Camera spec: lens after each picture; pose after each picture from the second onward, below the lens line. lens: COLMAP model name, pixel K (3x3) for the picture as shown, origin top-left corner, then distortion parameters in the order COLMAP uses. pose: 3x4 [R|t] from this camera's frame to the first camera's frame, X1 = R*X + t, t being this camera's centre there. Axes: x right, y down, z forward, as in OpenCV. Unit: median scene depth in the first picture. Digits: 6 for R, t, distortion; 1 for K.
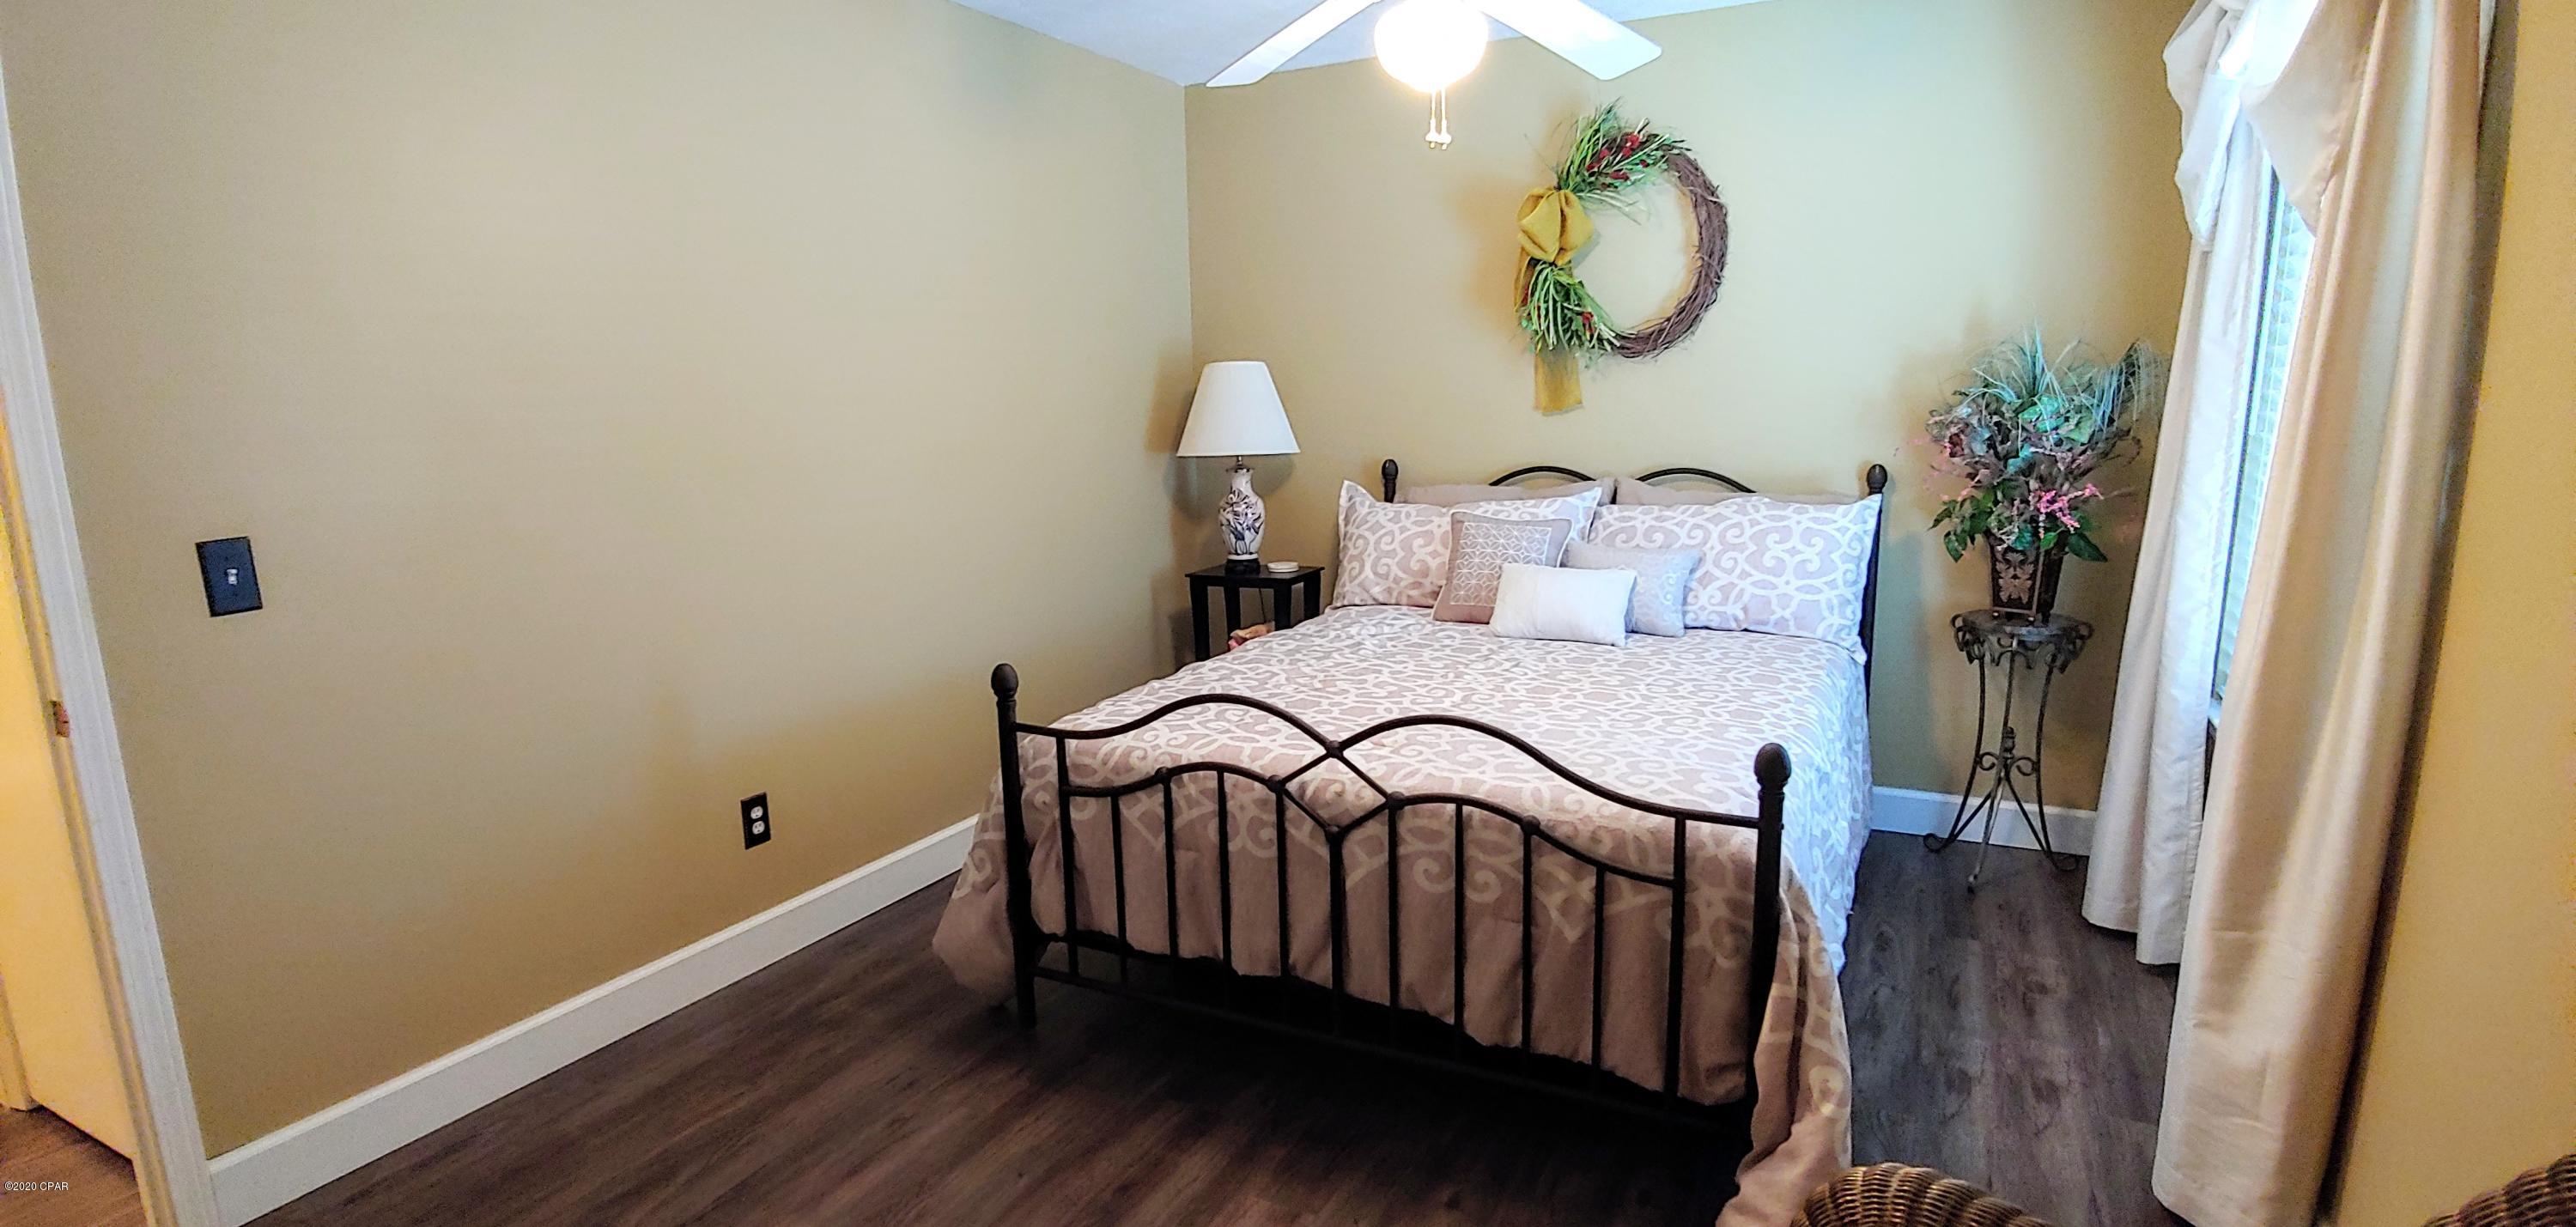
lens RADIAL K [[1299.8, 0, 1282.1], [0, 1299.8, 618.9], [0, 0, 1]] dist [-0.017166, 0.000085]
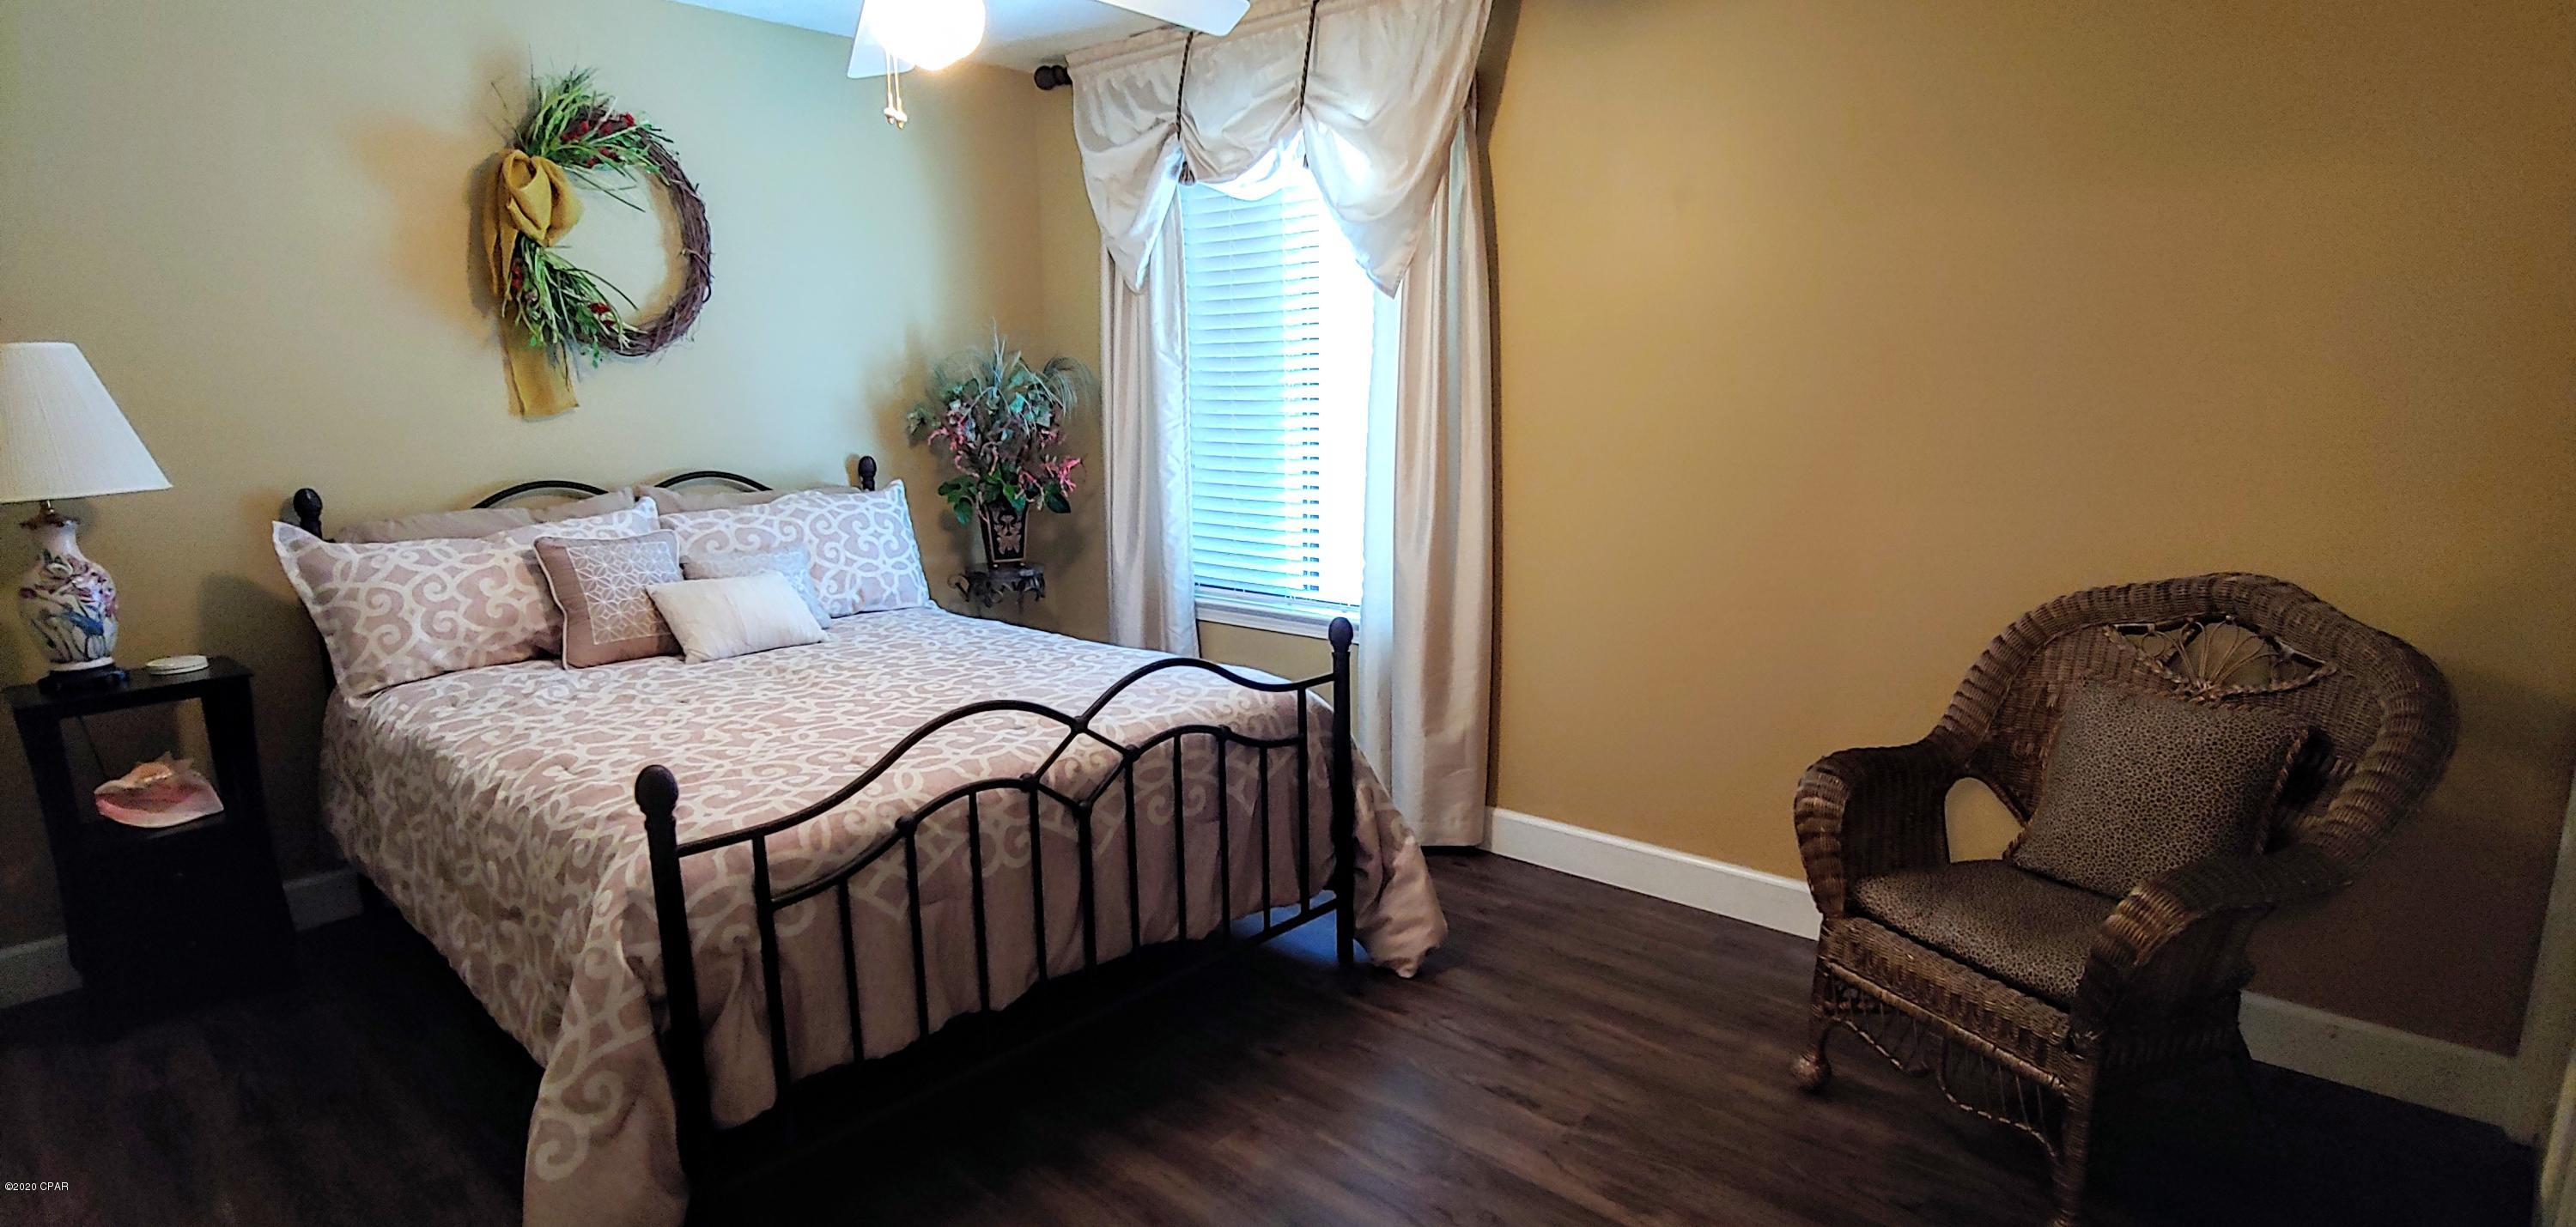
lens RADIAL K [[1299.8, 0, 1282.1], [0, 1299.8, 618.9], [0, 0, 1]] dist [-0.017166, 0.000085]
pose [[0.257157, -0.156241, 0.953656, -0.771573], [0.182285, 0.976971, 0.110907, -0.055445], [-0.949022, 0.145317, 0.279715, 0.499570]]
